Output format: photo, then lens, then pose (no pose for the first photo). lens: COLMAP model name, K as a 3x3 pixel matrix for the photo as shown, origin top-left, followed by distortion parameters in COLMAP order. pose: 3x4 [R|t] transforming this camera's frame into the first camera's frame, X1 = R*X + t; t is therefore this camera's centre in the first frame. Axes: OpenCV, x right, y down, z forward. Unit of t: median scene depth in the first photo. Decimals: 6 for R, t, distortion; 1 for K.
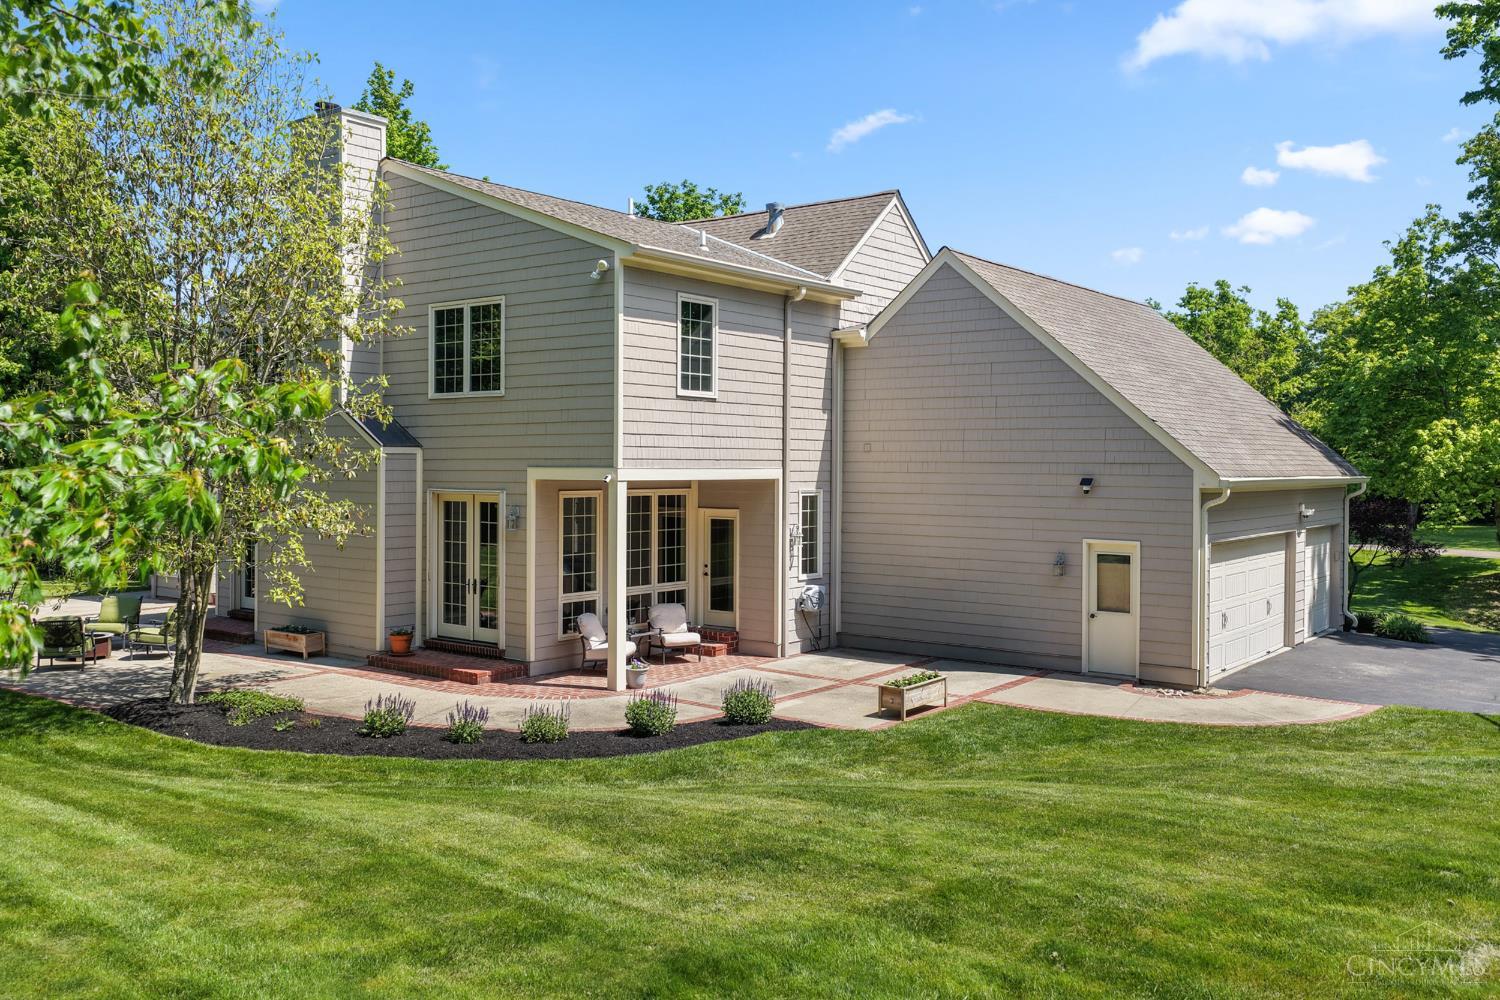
lens RADIAL K [[1239.7, 0, 749.4], [0, 1239.7, 498.9], [0, 0, 1]] dist [-0.006139, 0.011313]
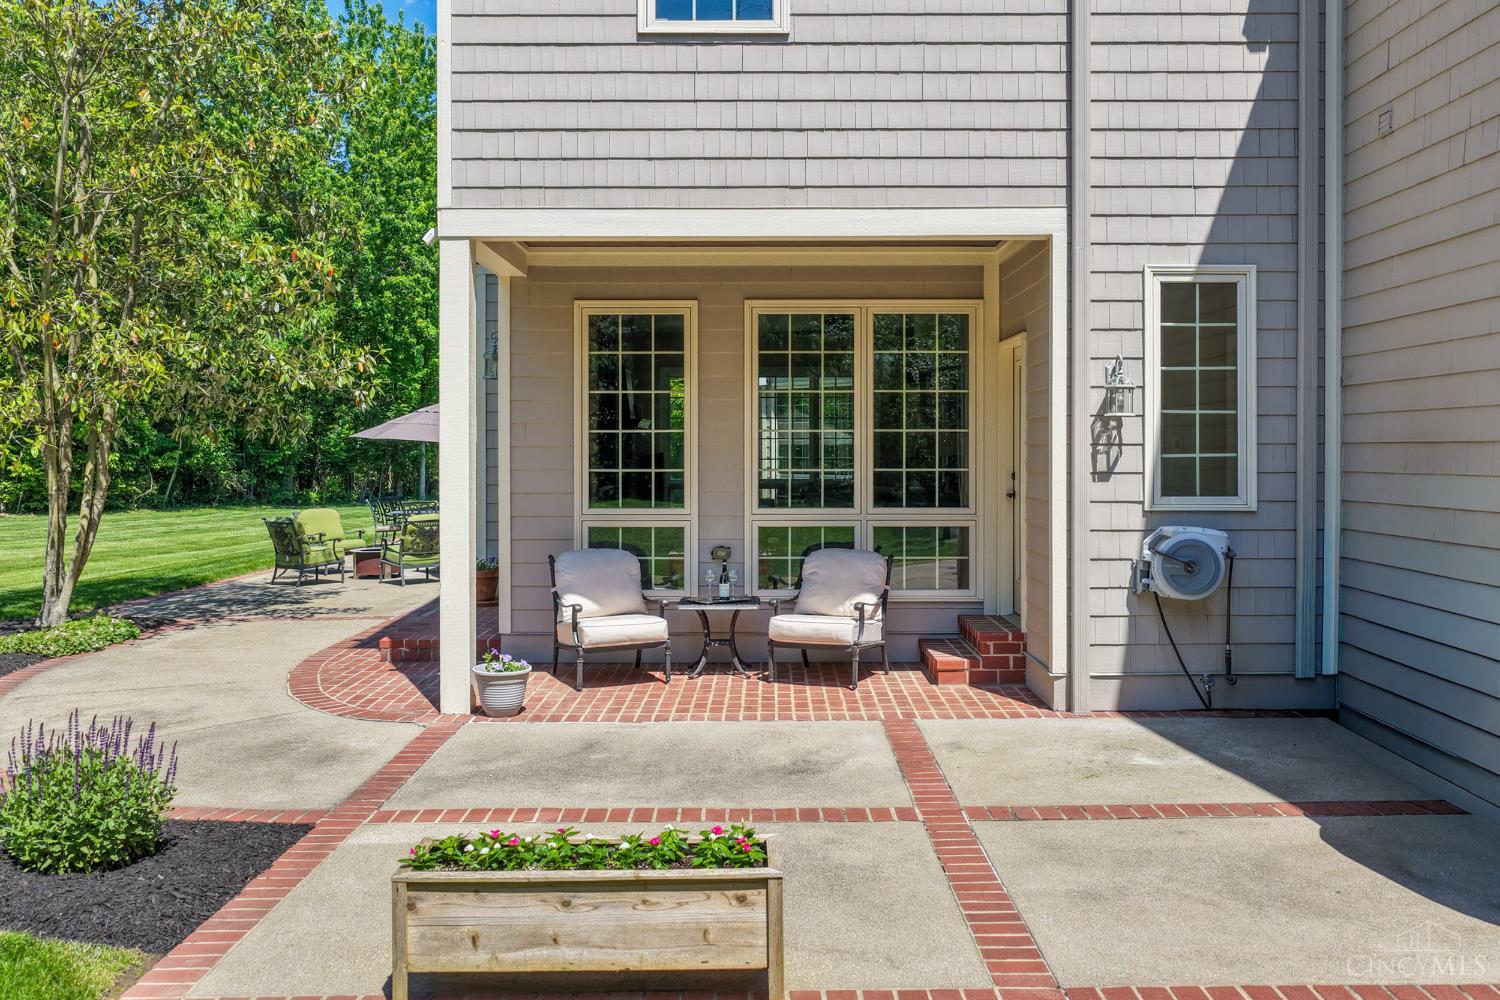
lens RADIAL K [[1239.7, 0, 754.1], [0, 1239.7, 466.4], [0, 0, 1]] dist [-0.006139, 0.011313]
pose [[0.606353, 0.003916, -0.795186, 0.287593], [-0.017981, 0.999800, -0.008787, 0.063017], [0.794993, 0.019626, 0.606302, 0.747439]]
